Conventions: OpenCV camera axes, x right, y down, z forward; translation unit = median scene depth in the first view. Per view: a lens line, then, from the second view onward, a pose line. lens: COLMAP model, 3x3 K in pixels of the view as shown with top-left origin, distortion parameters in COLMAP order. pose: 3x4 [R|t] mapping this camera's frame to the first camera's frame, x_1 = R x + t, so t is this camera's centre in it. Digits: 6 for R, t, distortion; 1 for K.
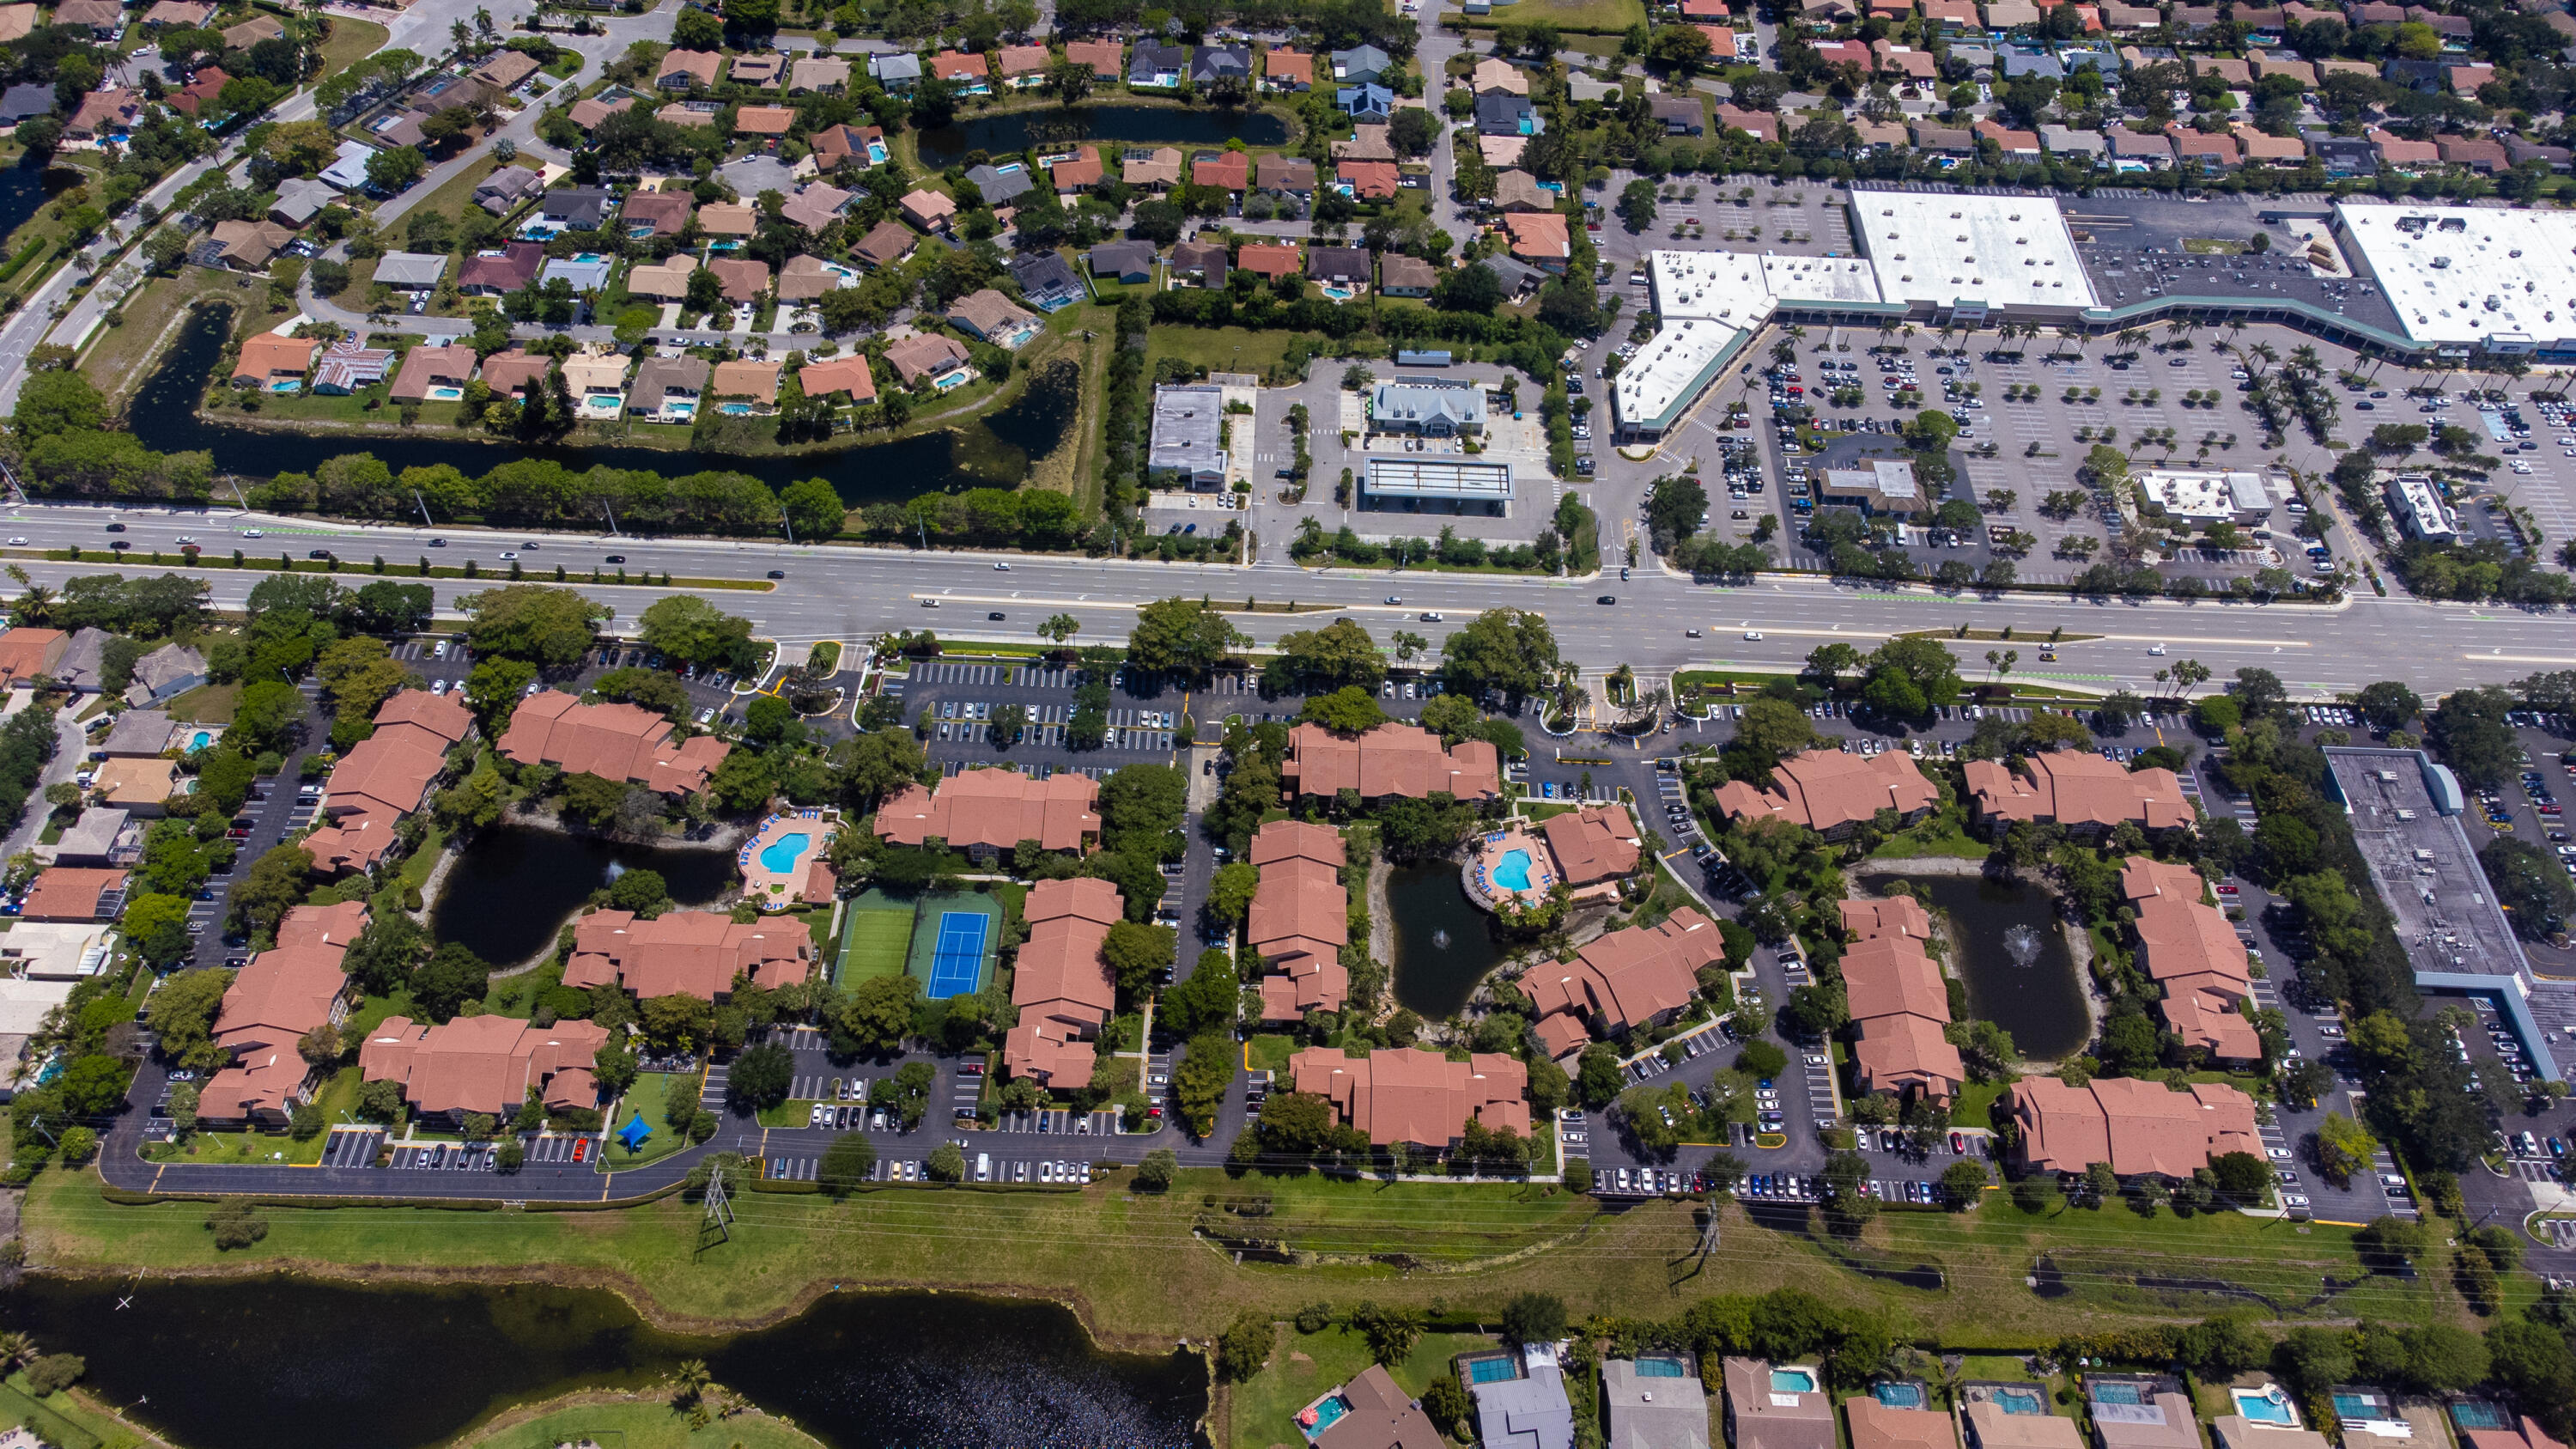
lens RADIAL K [[1904.6, 0, 1288.0], [0, 1904.6, 724.5], [0, 0, 1]] dist [0.081879, -0.112496]
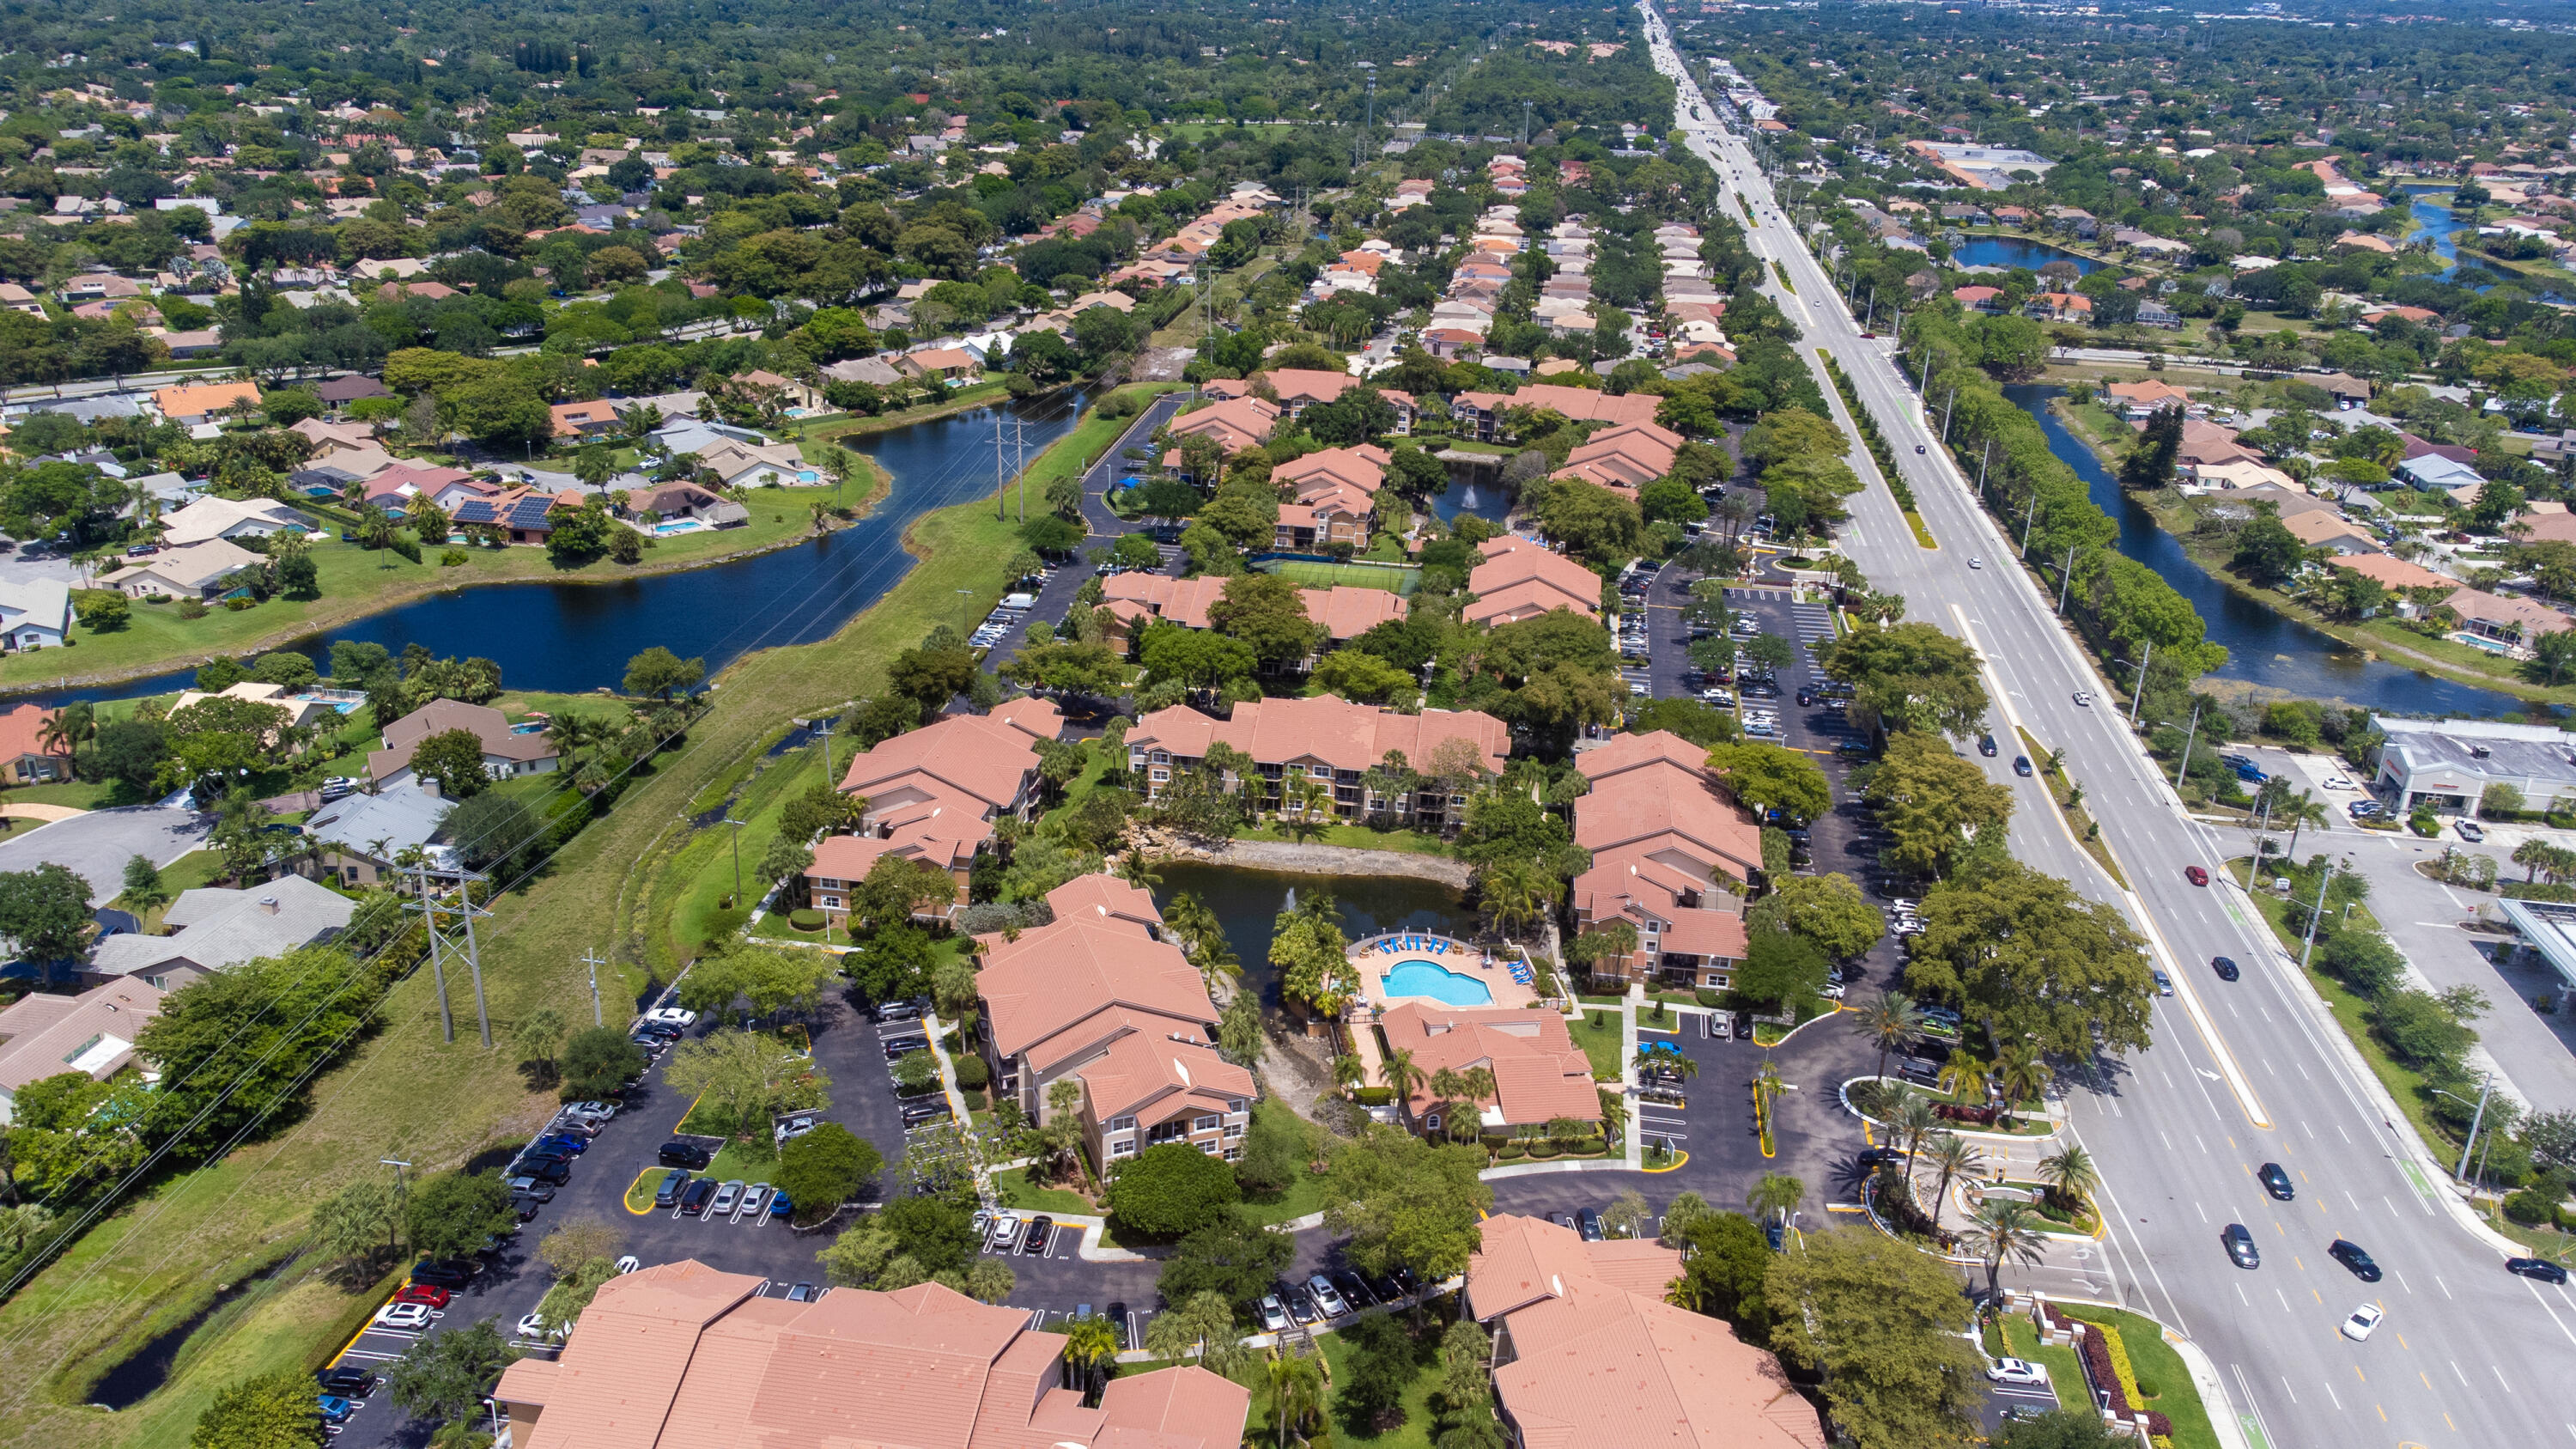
lens RADIAL K [[1904.6, 0, 1288.0], [0, 1904.6, 724.5], [0, 0, 1]] dist [0.081879, -0.112496]
pose [[-0.126010, 0.340024, -0.931936, 0.535326], [-0.786874, 0.537818, 0.302622, -0.071193], [0.604111, 0.771450, 0.199786, 0.827710]]
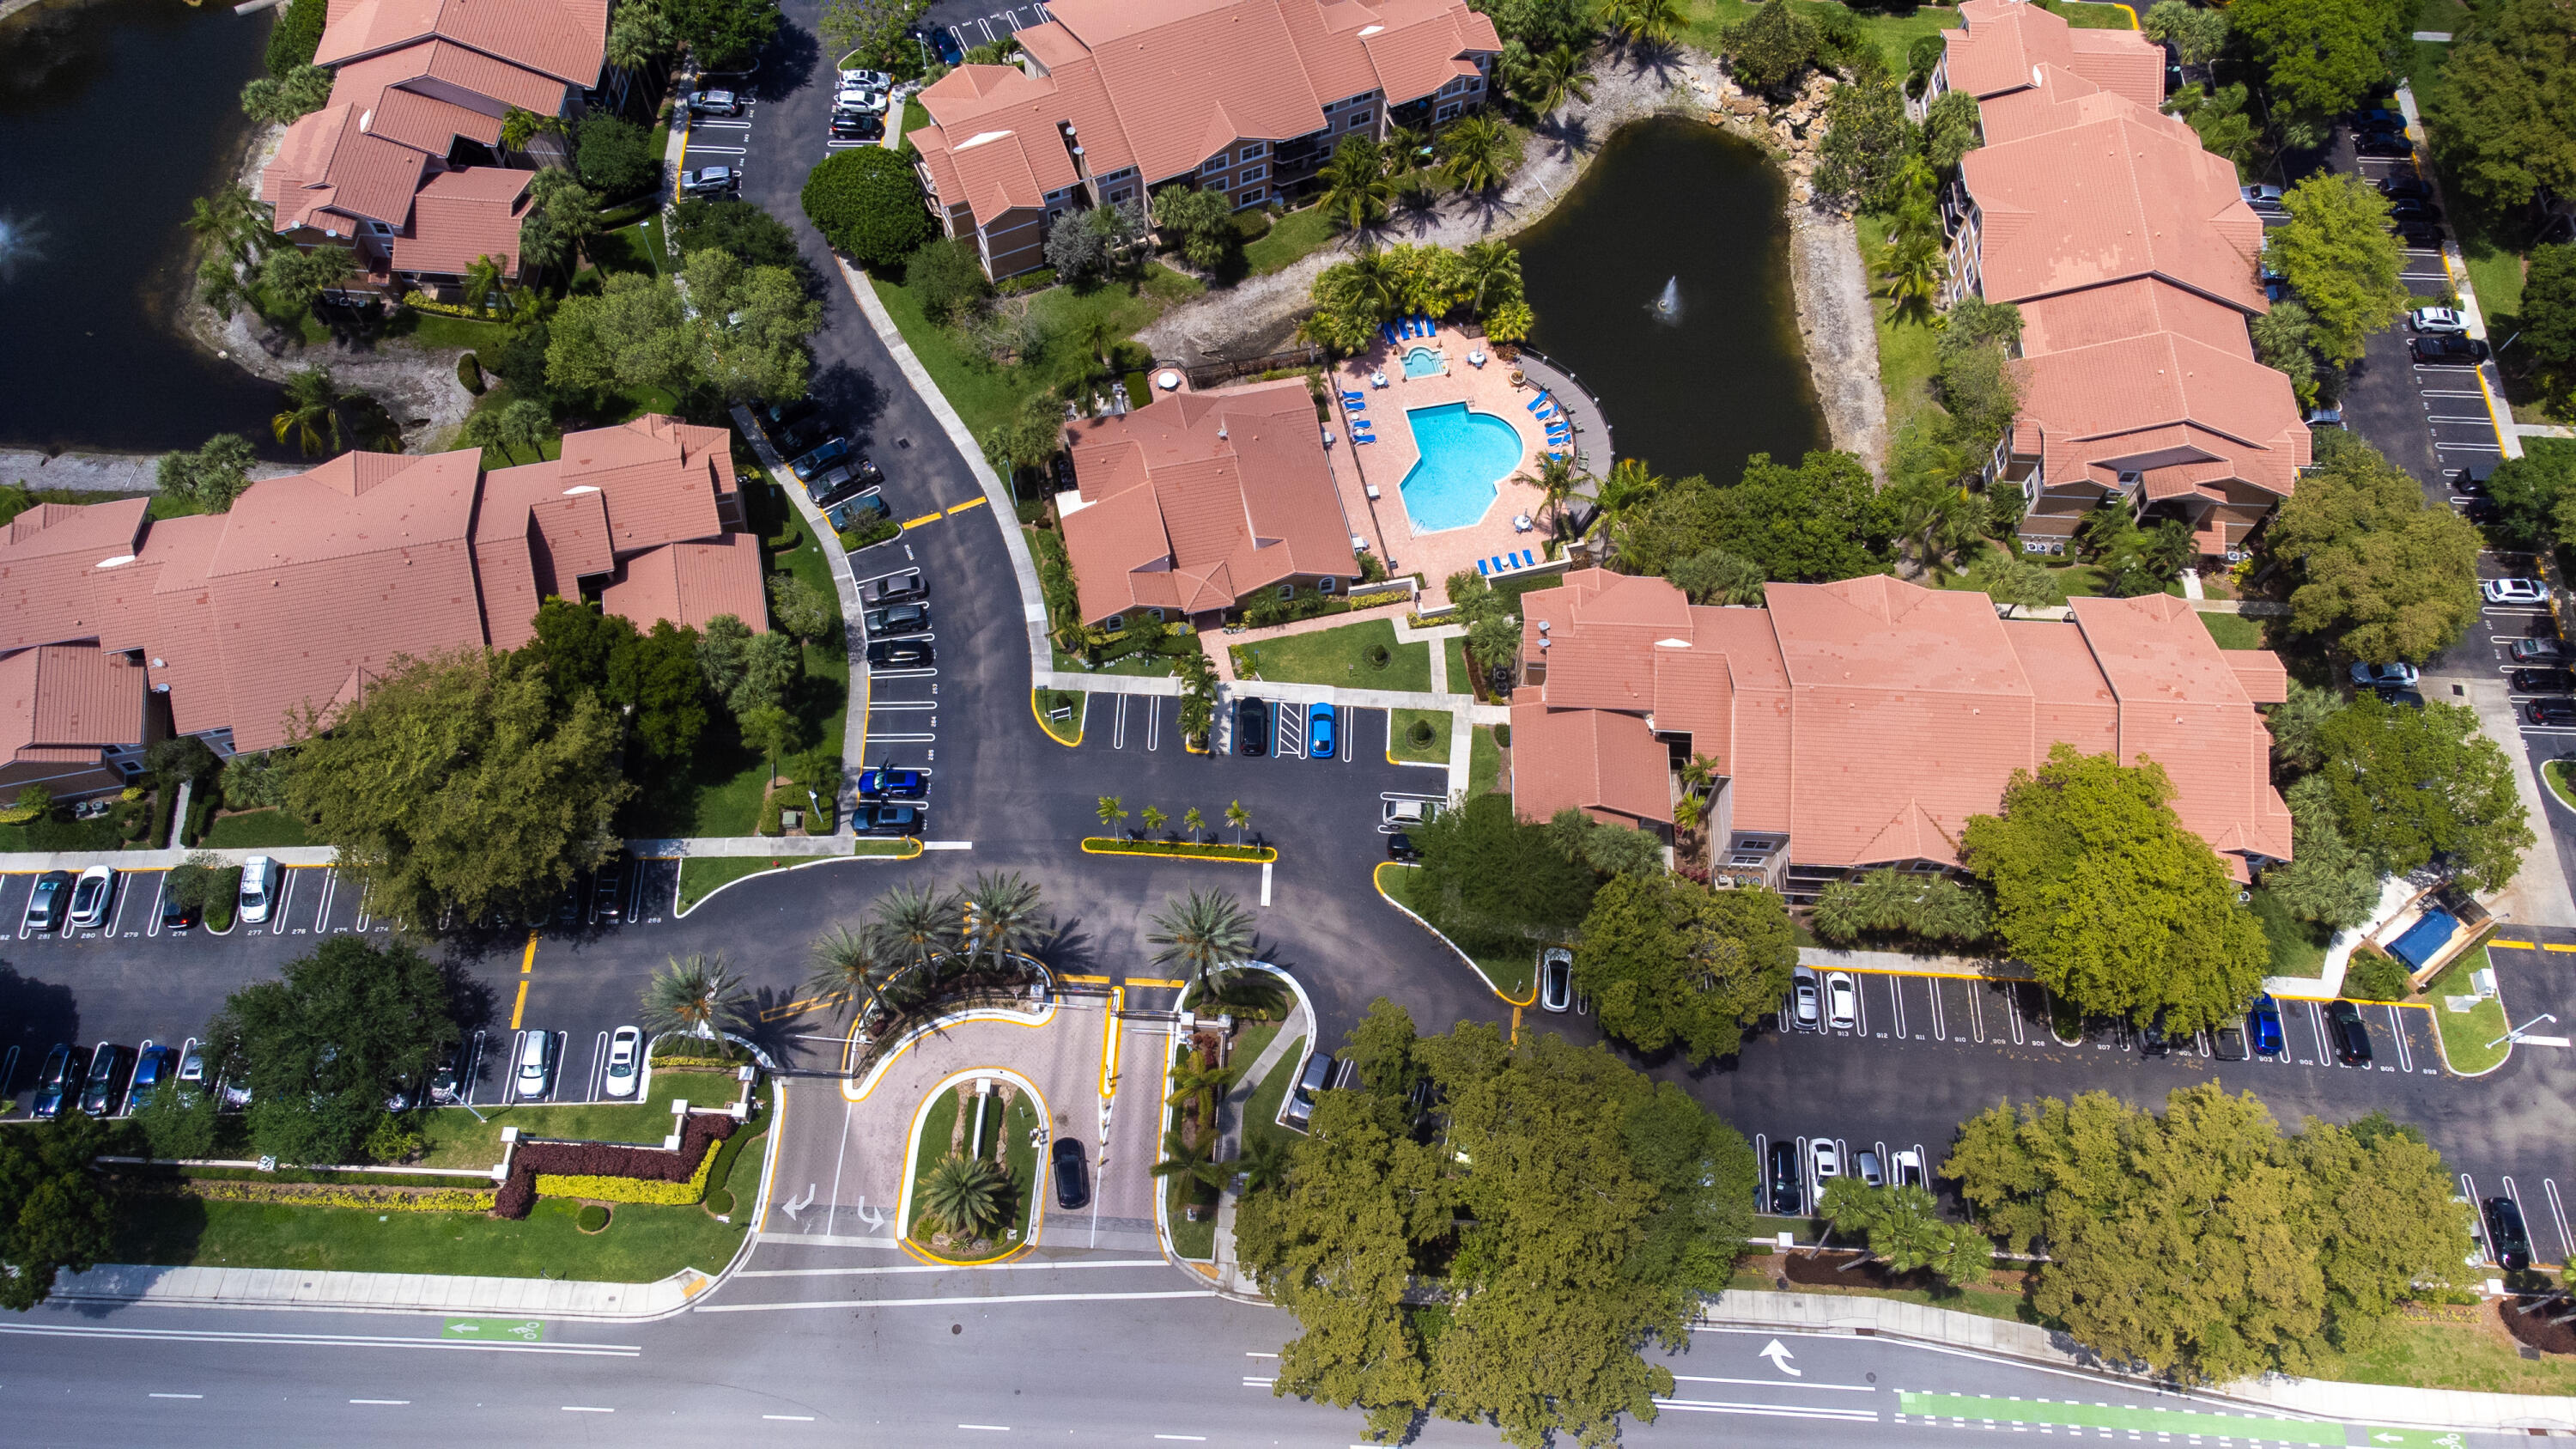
lens RADIAL K [[1904.6, 0, 1288.0], [0, 1904.6, 724.5], [0, 0, 1]] dist [0.081879, -0.112496]
pose [[-0.997338, -0.051895, -0.051220, 0.160493], [-0.027936, -0.376898, 0.925833, -0.243549], [-0.067351, 0.924800, 0.374445, 0.912143]]
